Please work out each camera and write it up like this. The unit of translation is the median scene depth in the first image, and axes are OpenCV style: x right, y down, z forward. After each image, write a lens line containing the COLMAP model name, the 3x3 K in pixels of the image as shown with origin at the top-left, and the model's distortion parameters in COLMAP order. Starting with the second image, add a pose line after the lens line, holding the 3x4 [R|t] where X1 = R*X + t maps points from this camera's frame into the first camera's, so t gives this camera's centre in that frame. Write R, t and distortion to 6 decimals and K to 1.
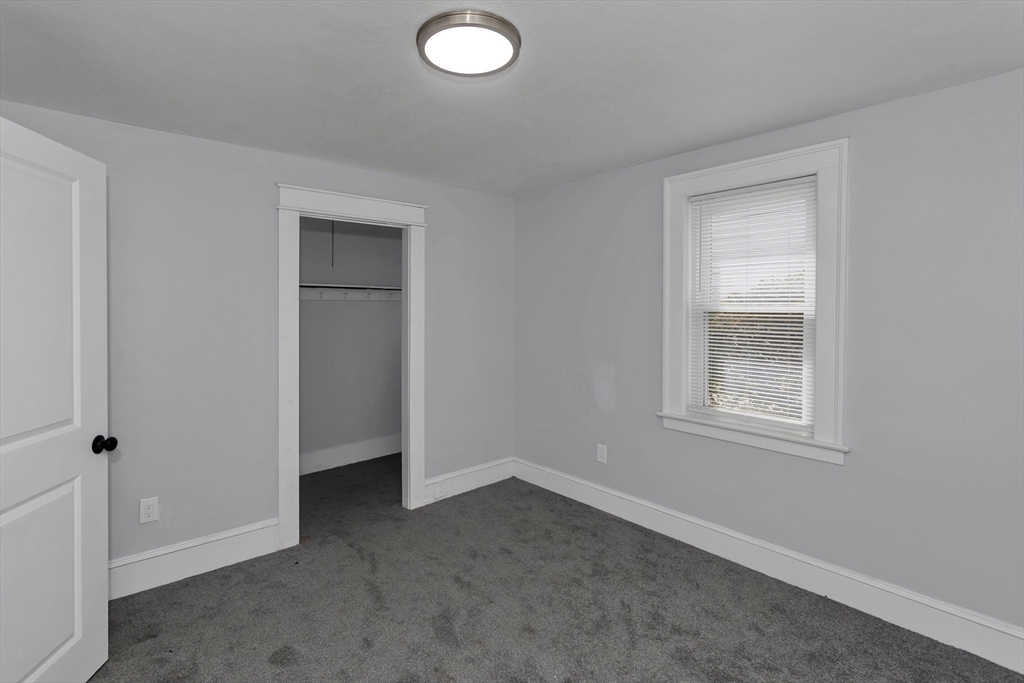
lens RADIAL K [[489.6, 0, 511.9], [0, 489.6, 301.0], [0, 0, 1]] dist [0.002851, 0.000643]
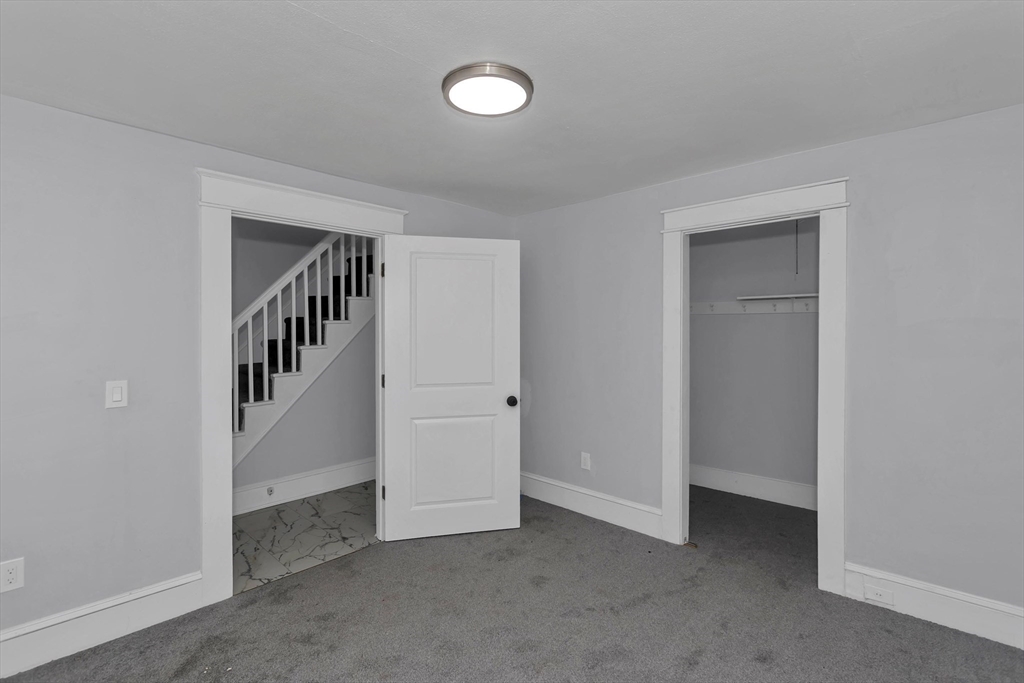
lens RADIAL K [[503.9, 0, 512.6], [0, 503.9, 324.3], [0, 0, 1]] dist [0.000937, -0.000129]
pose [[0.085657, 0.001695, -0.996323, 0.524287], [0.025198, 0.999675, 0.003867, 0.003529], [0.996006, -0.025437, 0.085587, 0.468973]]
